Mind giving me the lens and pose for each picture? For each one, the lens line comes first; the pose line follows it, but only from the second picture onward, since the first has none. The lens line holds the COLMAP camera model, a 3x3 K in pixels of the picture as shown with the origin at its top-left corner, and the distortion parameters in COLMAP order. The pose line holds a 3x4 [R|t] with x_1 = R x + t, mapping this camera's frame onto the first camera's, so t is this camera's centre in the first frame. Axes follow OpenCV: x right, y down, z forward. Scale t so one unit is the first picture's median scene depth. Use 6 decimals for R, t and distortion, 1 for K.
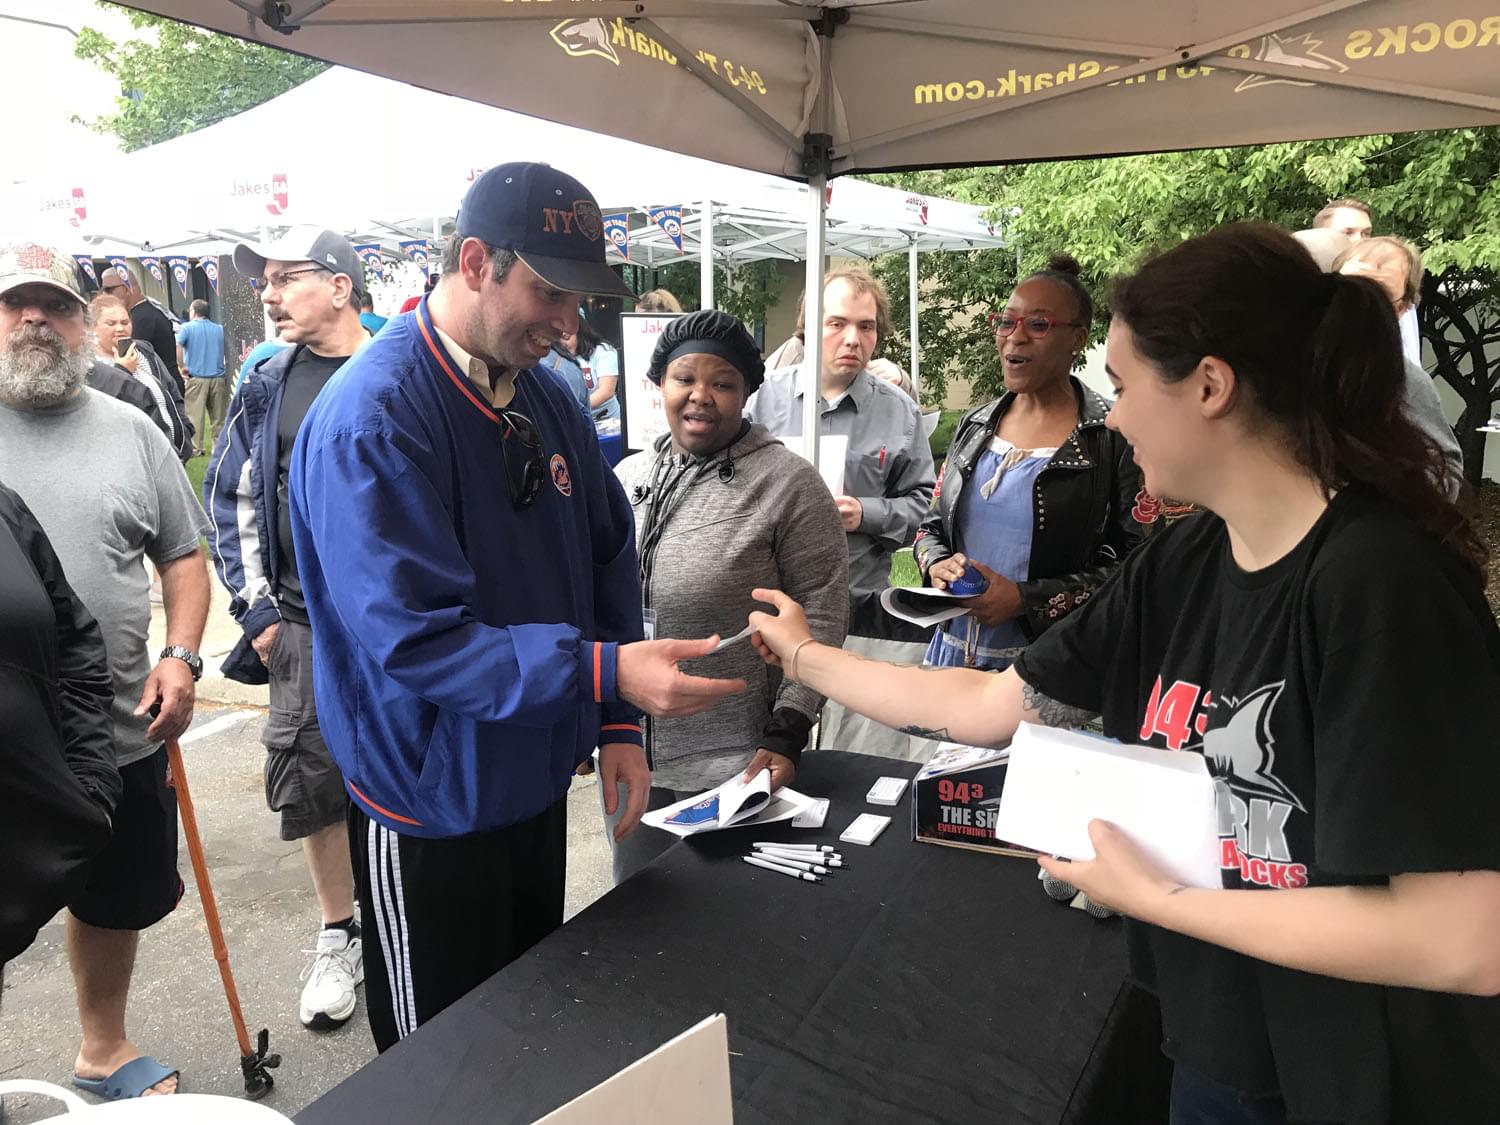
lens RADIAL K [[1233.0, 0, 746.7], [0, 1233.0, 549.9], [0, 0, 1]] dist [0.020632, -0.013064]
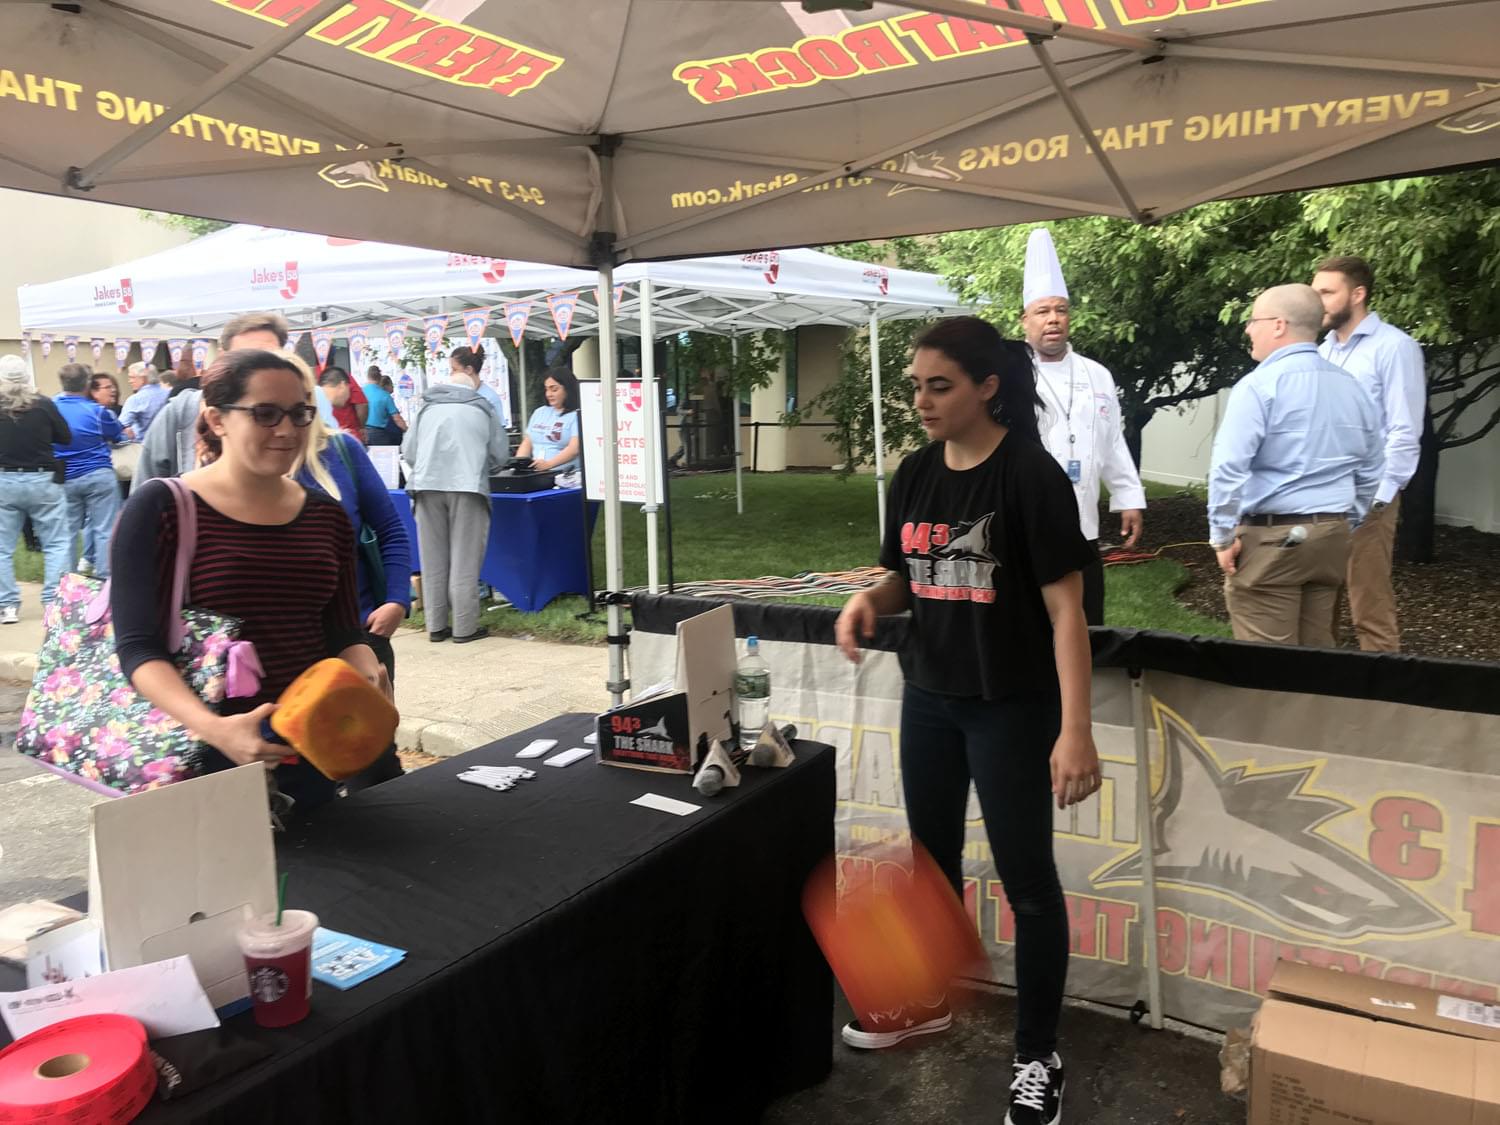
lens RADIAL K [[1233.0, 0, 751.8], [0, 1233.0, 558.9], [0, 0, 1]] dist [0.020632, -0.013064]
pose [[0.998159, -0.009274, -0.059945, 0.298170], [0.006451, 0.998868, -0.047119, 0.062055], [0.060315, 0.046645, 0.997089, -0.250263]]
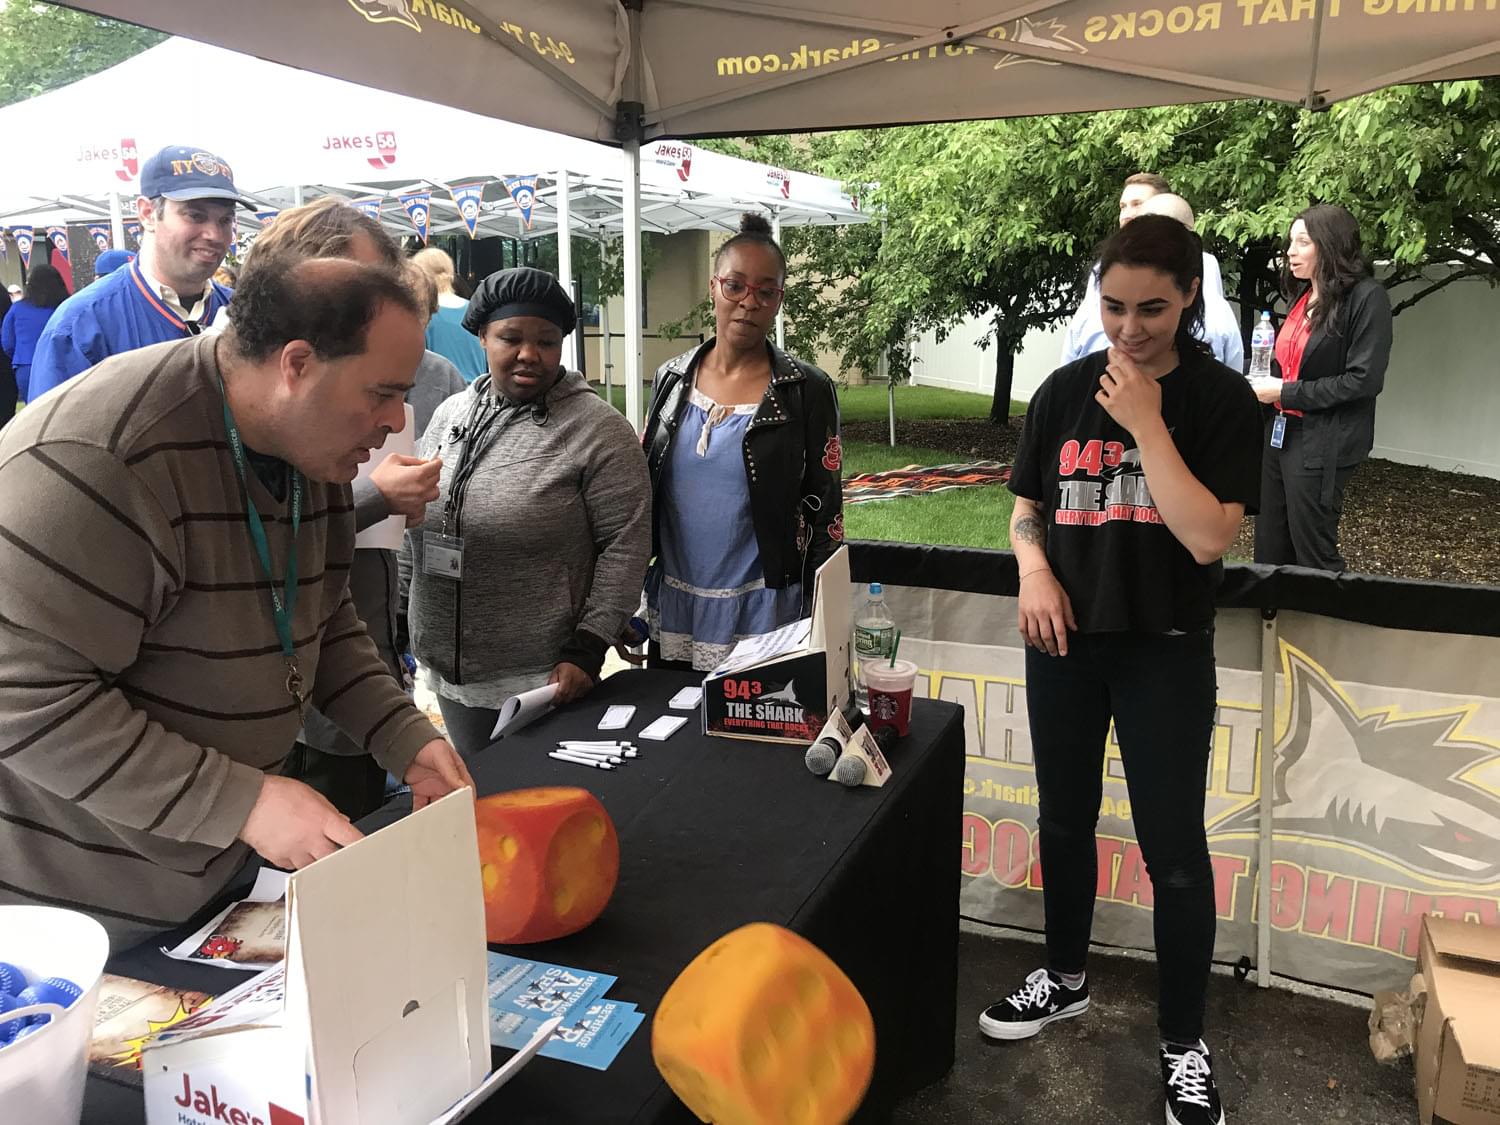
lens RADIAL K [[1233.0, 0, 753.8], [0, 1233.0, 557.1], [0, 0, 1]] dist [0.020632, -0.013064]
pose [[0.995848, -0.018110, 0.089211, 0.065010], [0.016149, 0.999613, 0.022655, 0.038159], [-0.089587, -0.021121, 0.995755, -0.092163]]
